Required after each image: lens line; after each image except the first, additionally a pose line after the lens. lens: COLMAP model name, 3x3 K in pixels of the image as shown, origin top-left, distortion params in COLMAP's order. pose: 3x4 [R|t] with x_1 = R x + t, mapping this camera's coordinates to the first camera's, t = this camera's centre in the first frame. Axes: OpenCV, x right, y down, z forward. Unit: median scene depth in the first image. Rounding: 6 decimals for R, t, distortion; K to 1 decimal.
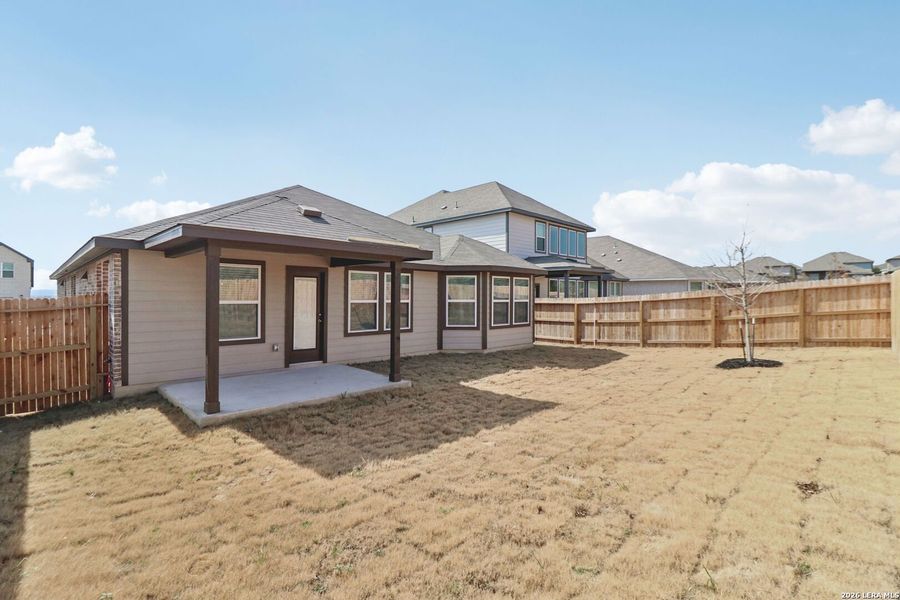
lens RADIAL K [[421.6, 0, 443.3], [0, 421.6, 296.7], [0, 0, 1]] dist [-0.005582, -0.005898]
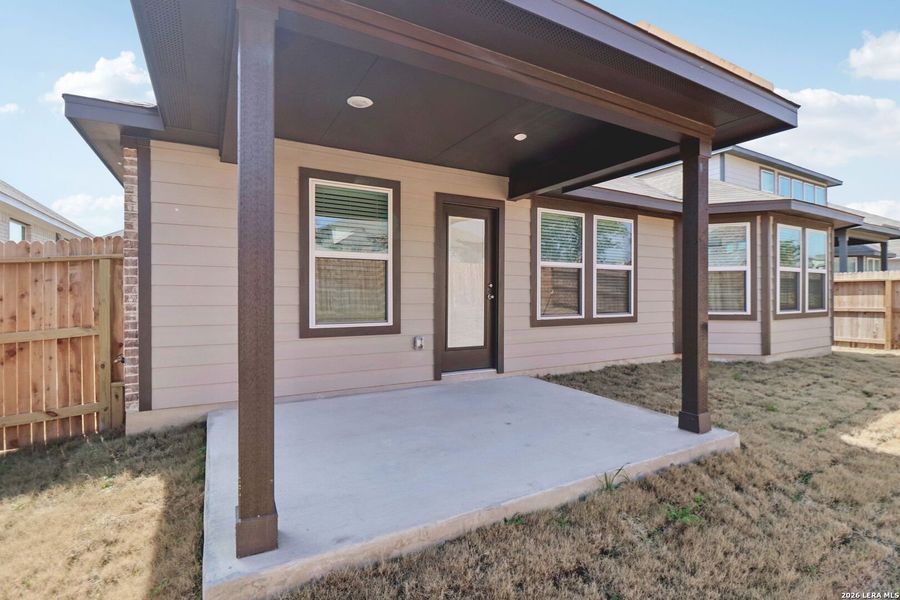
lens RADIAL K [[421.6, 0, 440.3], [0, 421.6, 295.8], [0, 0, 1]] dist [-0.005582, -0.005898]
pose [[0.959641, -0.006133, -0.281163, -0.174007], [0.006434, 0.999979, 0.000146, 0.048242], [0.281156, -0.001949, 0.959660, 0.388942]]
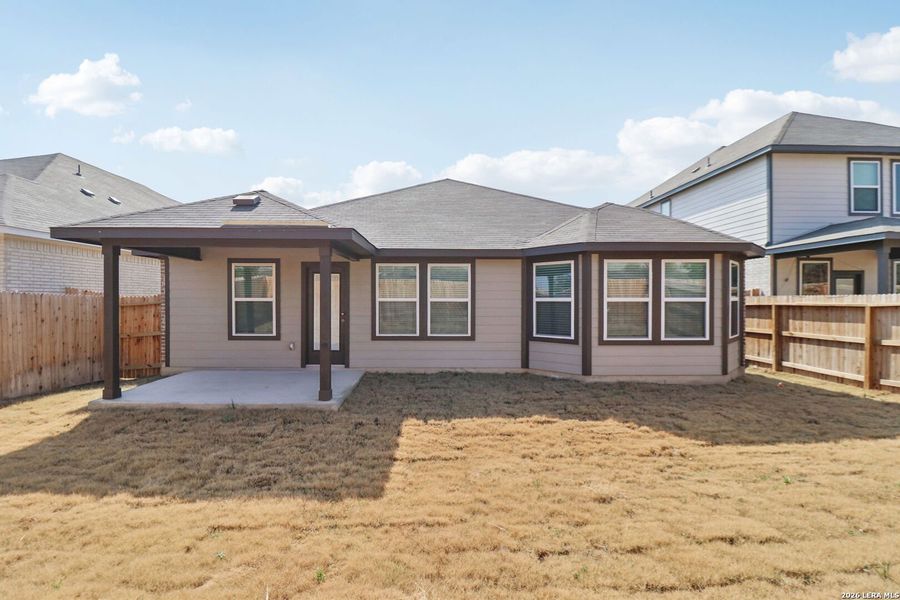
lens RADIAL K [[421.6, 0, 446.4], [0, 421.6, 294.9], [0, 0, 1]] dist [-0.005582, -0.005898]
pose [[0.713968, -0.004290, -0.700165, 0.434515], [0.002392, 0.999990, -0.003688, 0.004821], [0.700174, 0.000958, 0.713972, 0.439130]]
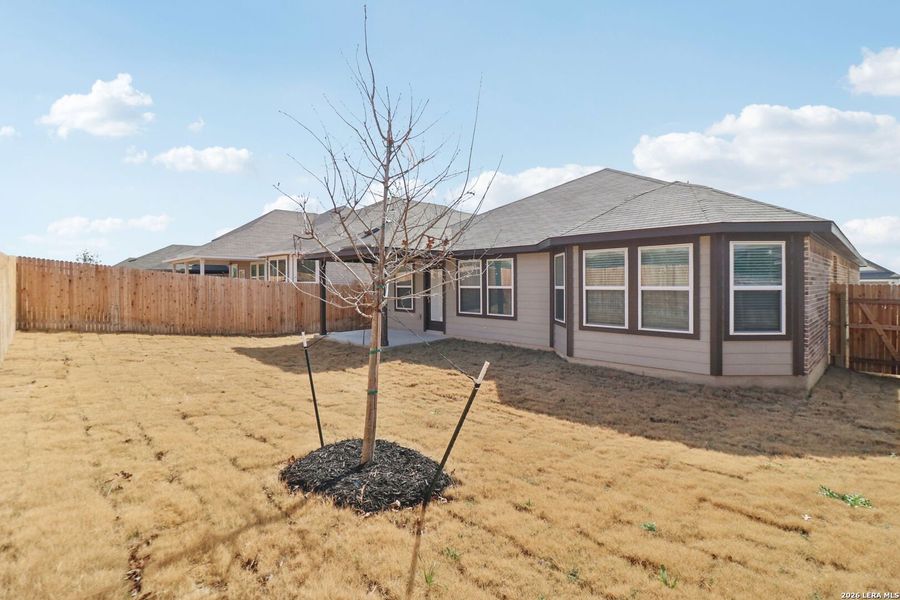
lens RADIAL K [[421.6, 0, 465.2], [0, 421.6, 284.2], [0, 0, 1]] dist [-0.005582, -0.005898]
pose [[0.023213, -0.003235, -0.999725, 0.878930], [0.000995, 0.999994, -0.003213, 0.006715], [0.999730, -0.000921, 0.023216, 0.896035]]
